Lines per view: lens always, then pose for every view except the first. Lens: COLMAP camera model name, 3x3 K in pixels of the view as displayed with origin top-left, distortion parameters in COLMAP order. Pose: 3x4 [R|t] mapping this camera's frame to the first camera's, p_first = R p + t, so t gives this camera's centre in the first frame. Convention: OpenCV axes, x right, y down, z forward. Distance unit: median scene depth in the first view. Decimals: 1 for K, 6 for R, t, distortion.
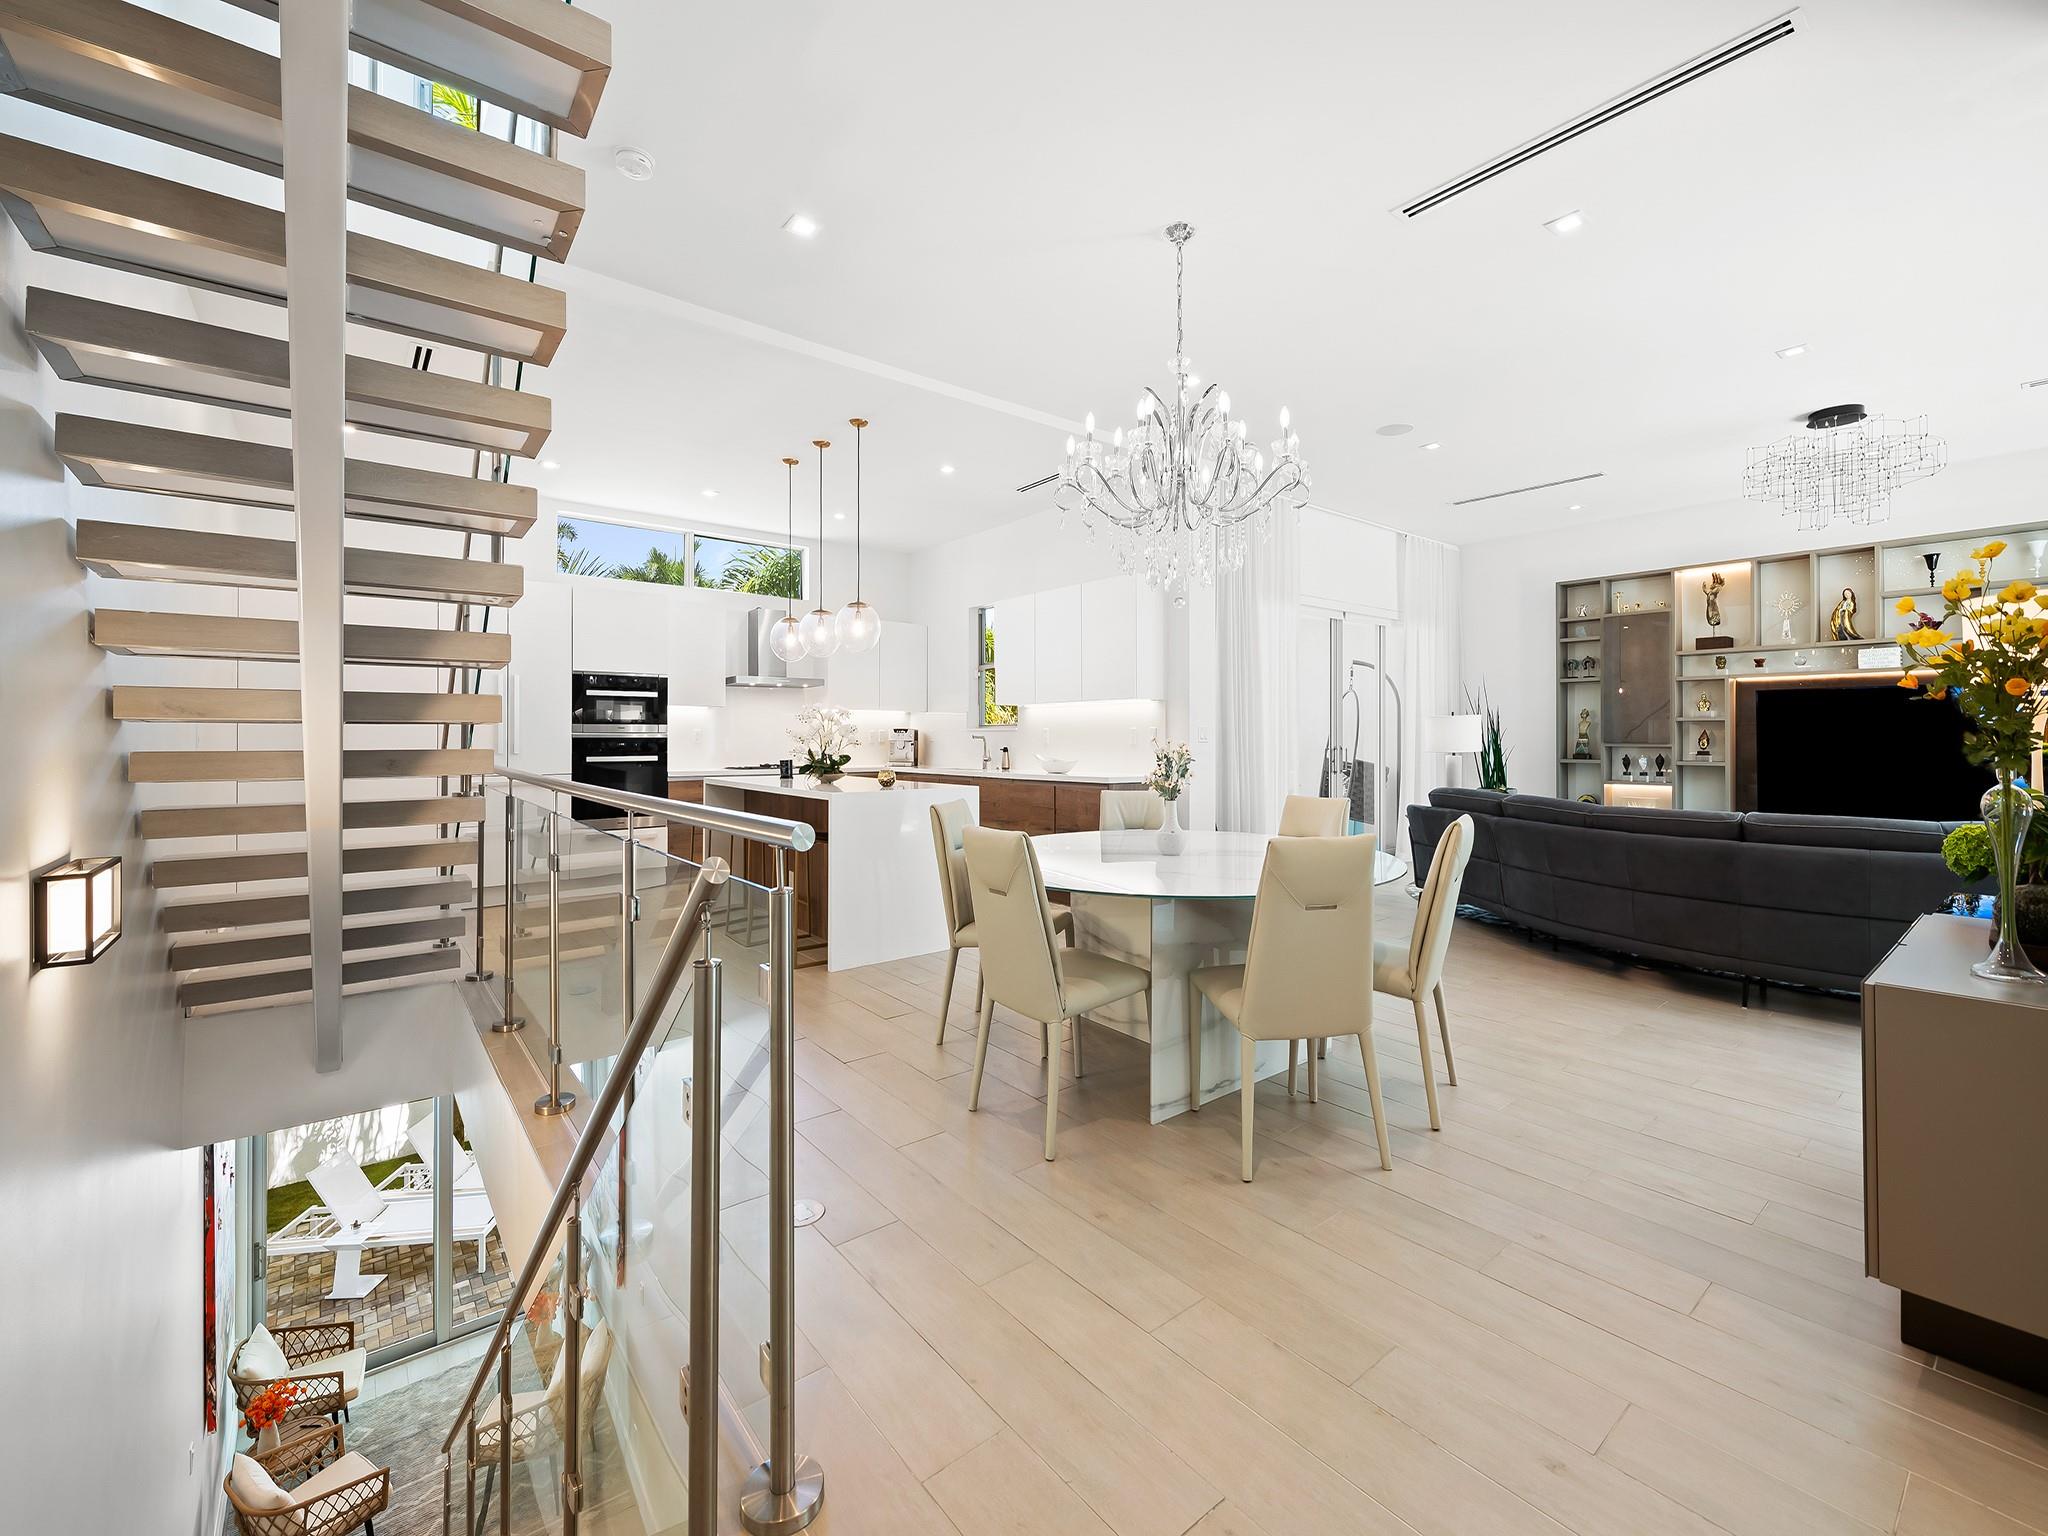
lens RADIAL K [[857.5, 0, 1034.9], [0, 857.5, 731.6], [0, 0, 1]] dist [-0.002218, -0.000278]
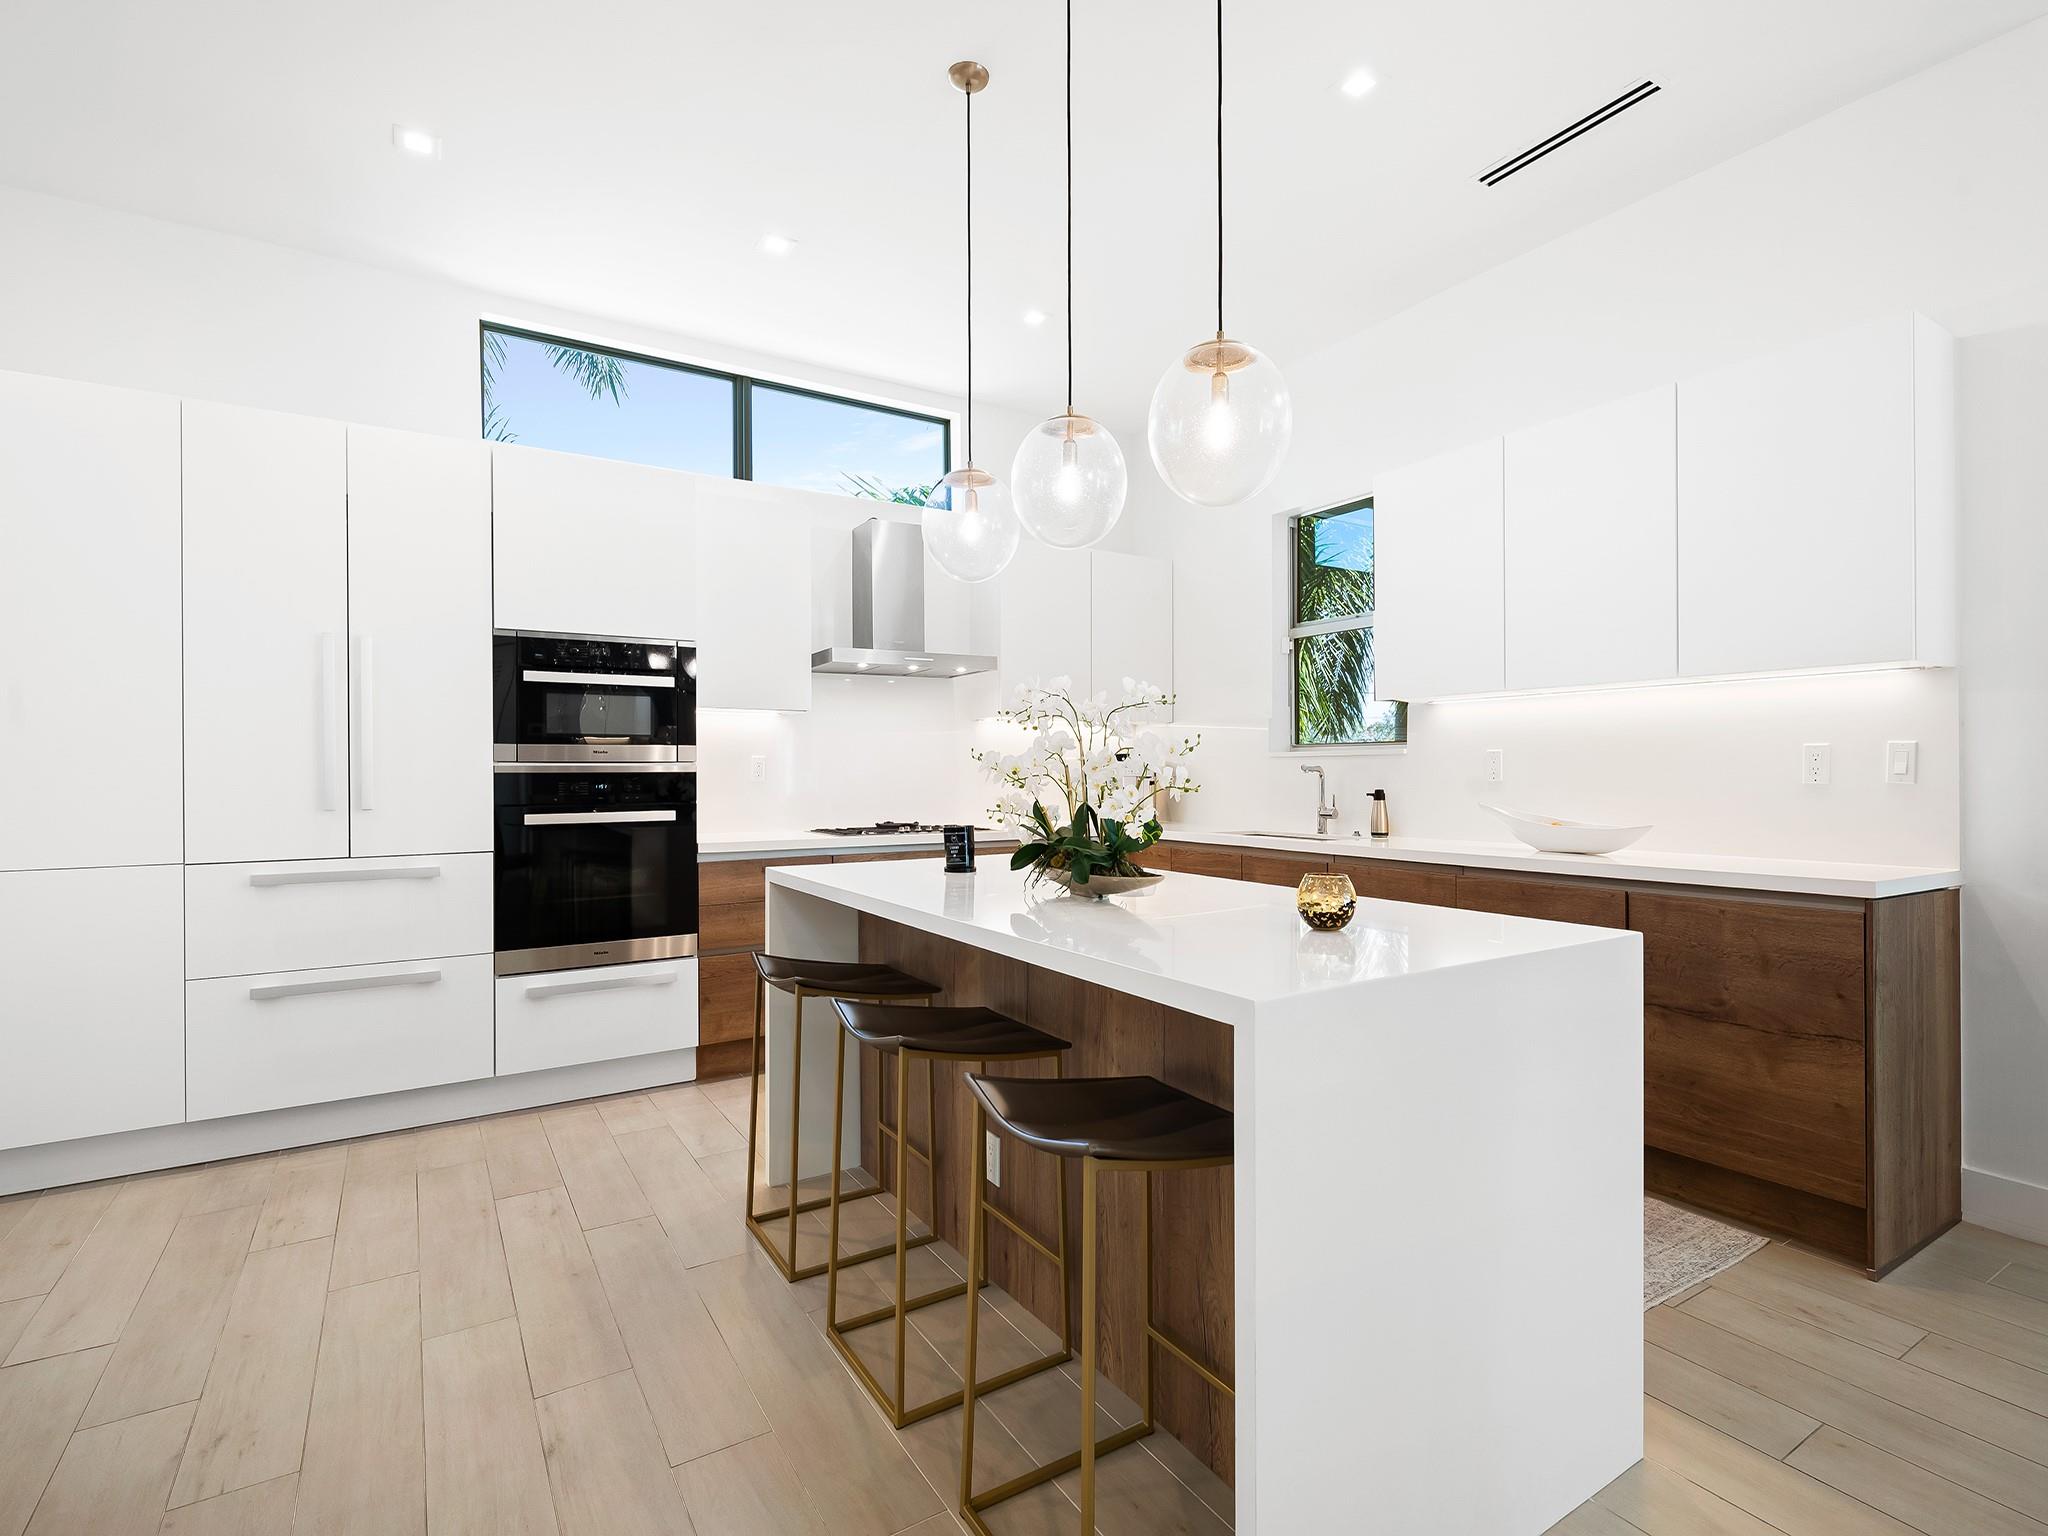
lens RADIAL K [[997.2, 0, 1028.3], [0, 997.2, 775.5], [0, 0, 1]] dist [0.003879, 0.000198]
pose [[0.992424, -0.003382, -0.122816, -0.178210], [0.004803, 0.999925, 0.011275, 0.003350], [0.122768, -0.011780, 0.992365, 0.475700]]
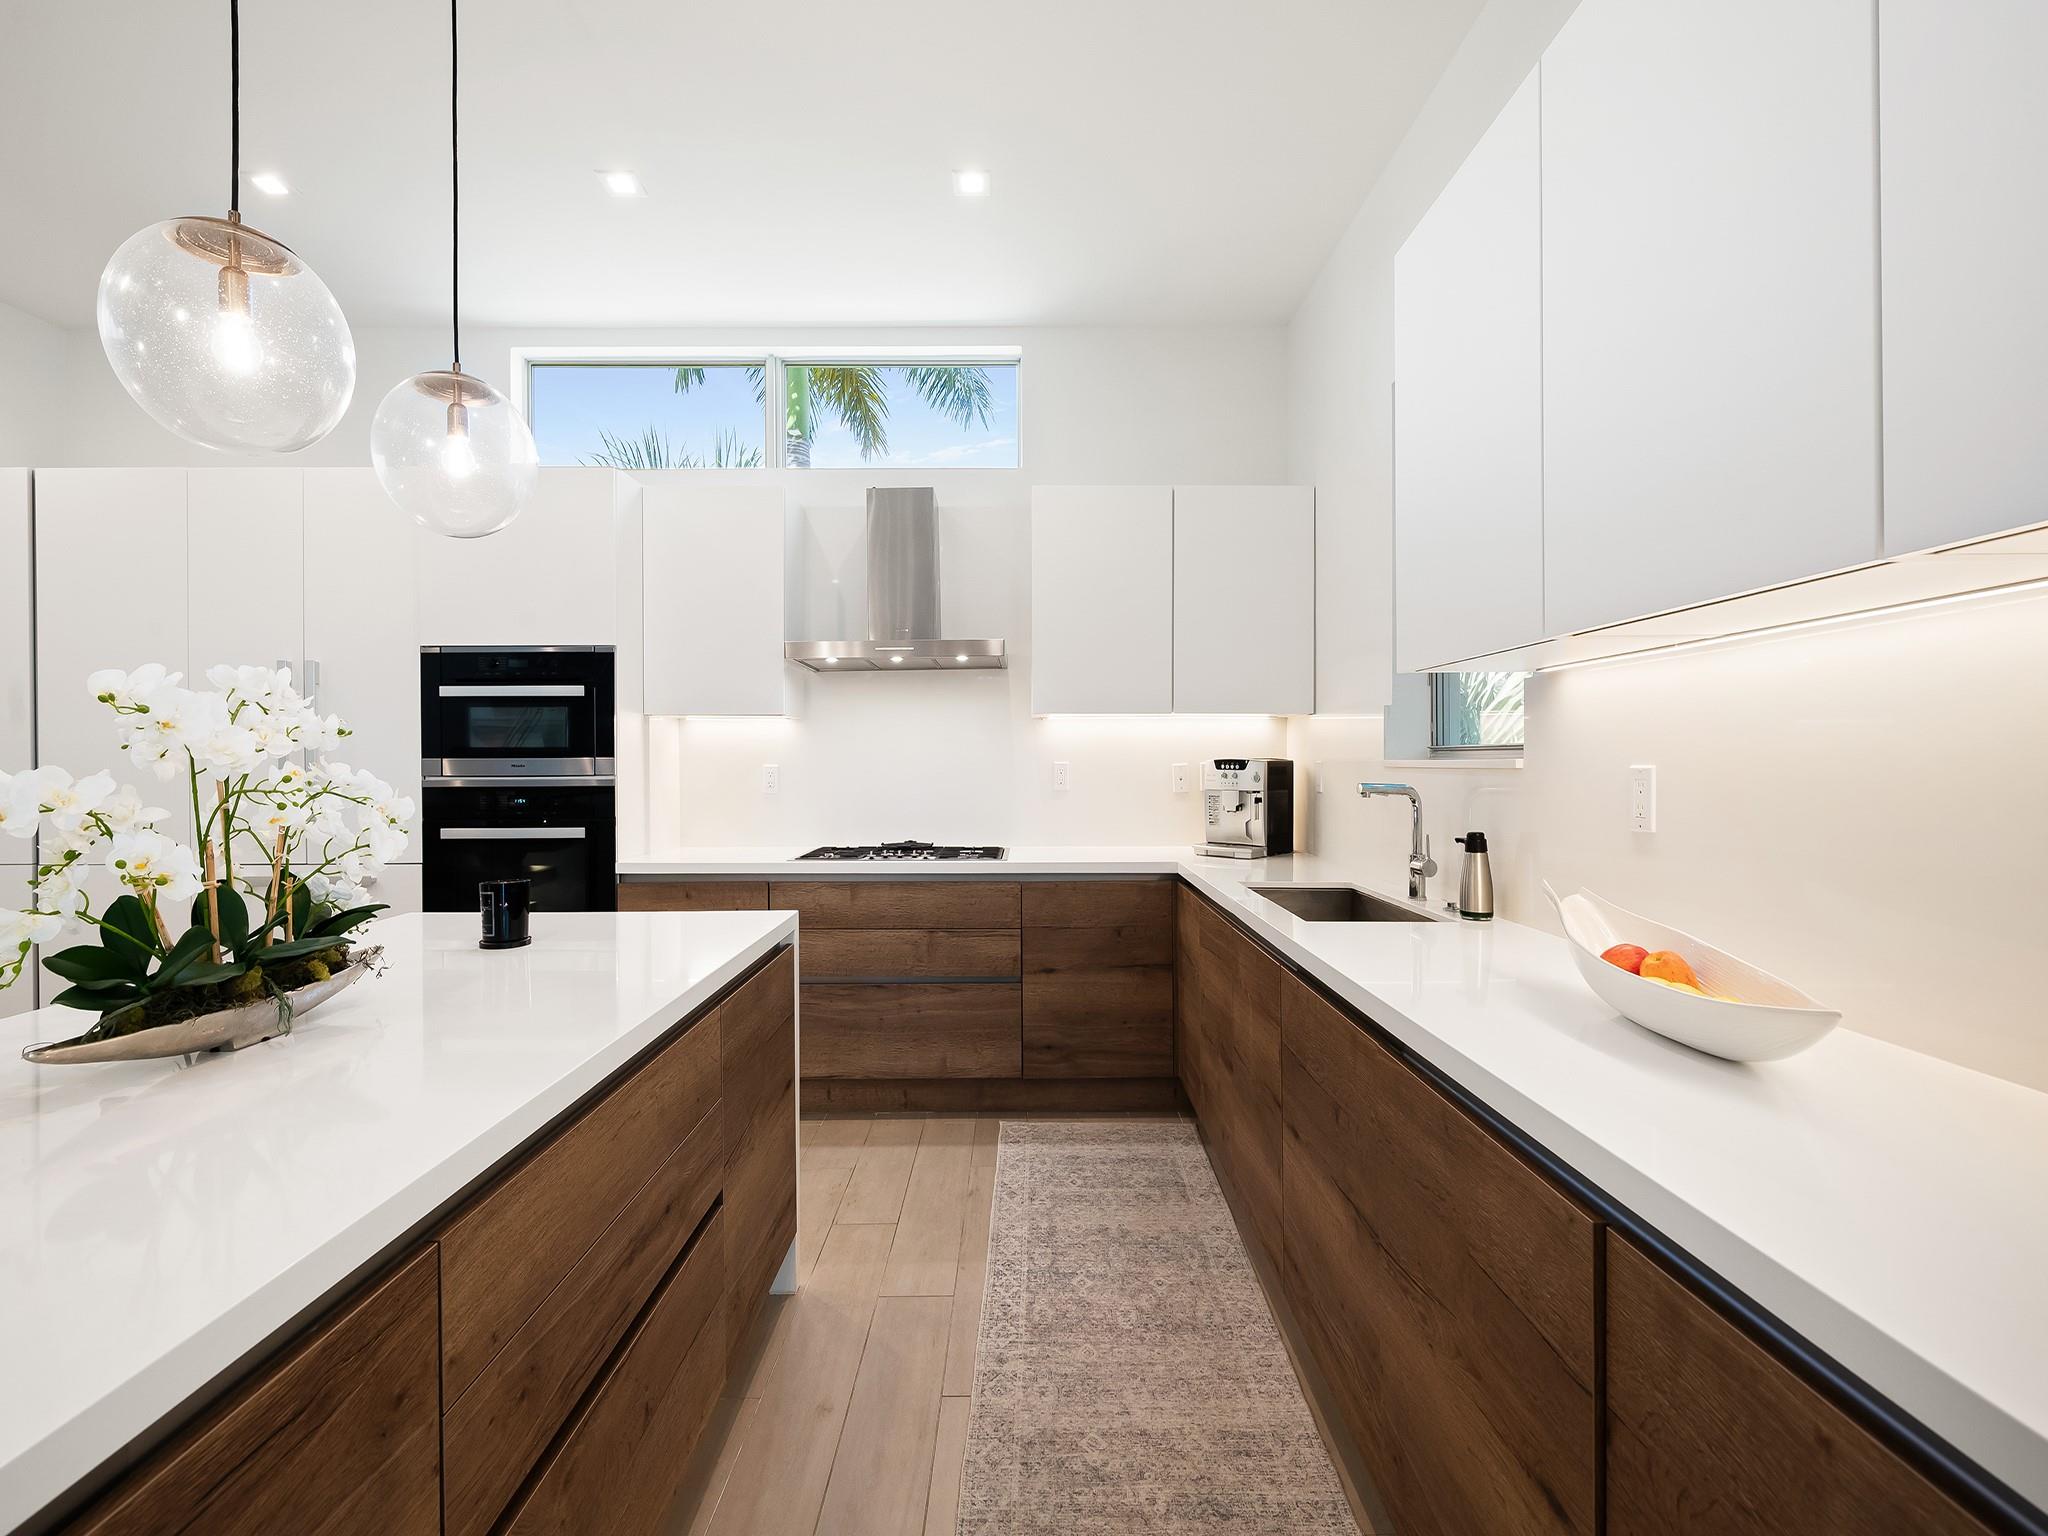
lens RADIAL K [[911.9, 0, 1025.8], [0, 911.9, 765.3], [0, 0, 1]] dist [0.001135, 0.000204]
pose [[0.778415, 0.000596, -0.627750, 0.037497], [0.008507, 0.999898, 0.011498, -0.007813], [0.627693, -0.014290, 0.778330, 0.778009]]
